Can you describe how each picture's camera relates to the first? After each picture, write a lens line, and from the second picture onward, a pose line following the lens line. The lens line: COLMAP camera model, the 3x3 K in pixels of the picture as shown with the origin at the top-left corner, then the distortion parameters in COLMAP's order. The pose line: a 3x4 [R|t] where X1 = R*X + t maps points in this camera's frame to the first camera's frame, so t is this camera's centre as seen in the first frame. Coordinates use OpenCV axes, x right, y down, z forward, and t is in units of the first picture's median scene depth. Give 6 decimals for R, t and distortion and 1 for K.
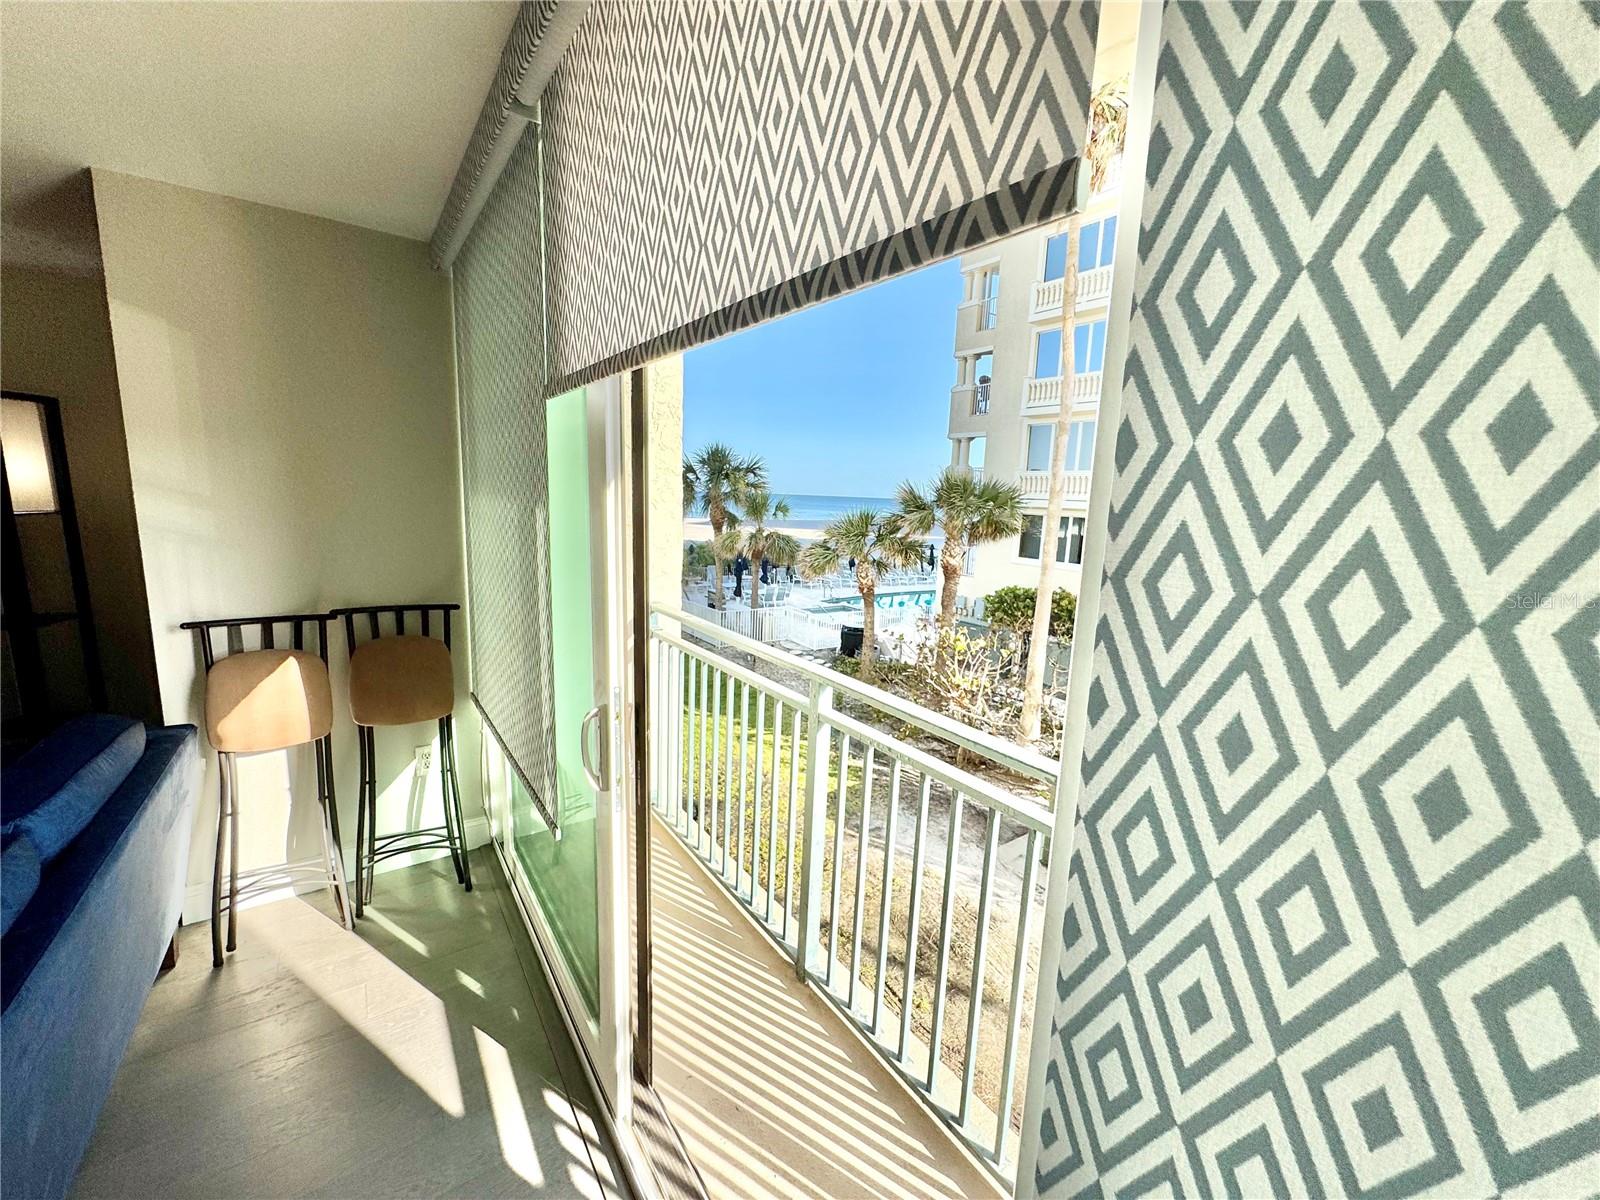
lens RADIAL K [[629.3, 0, 797.1], [0, 629.3, 599.2], [0, 0, 1]] dist [-0.007576, -0.000493]
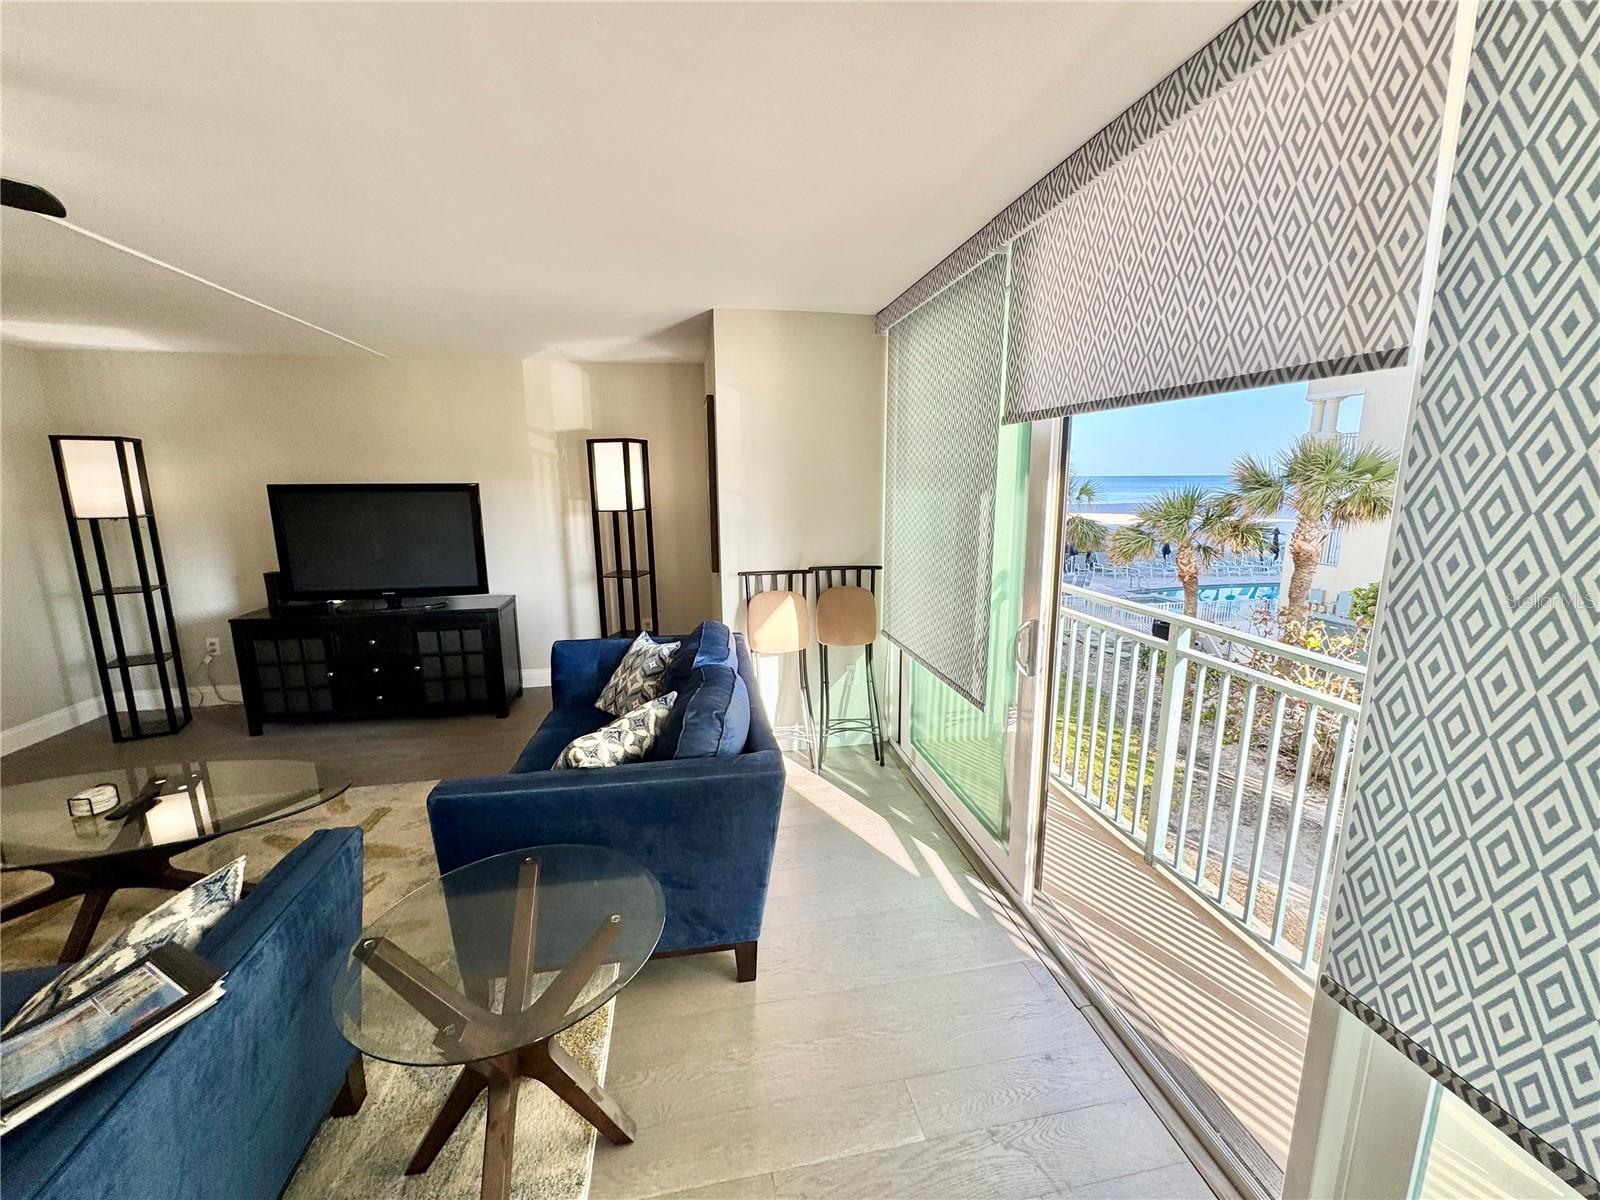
lens RADIAL K [[629.3, 0, 797.1], [0, 629.3, 599.2], [0, 0, 1]] dist [-0.007576, -0.000493]
pose [[0.905443, 0.034278, -0.423082, -0.104681], [-0.026520, 0.999355, 0.024211, 0.054551], [0.423639, -0.010702, 0.905768, -0.378485]]
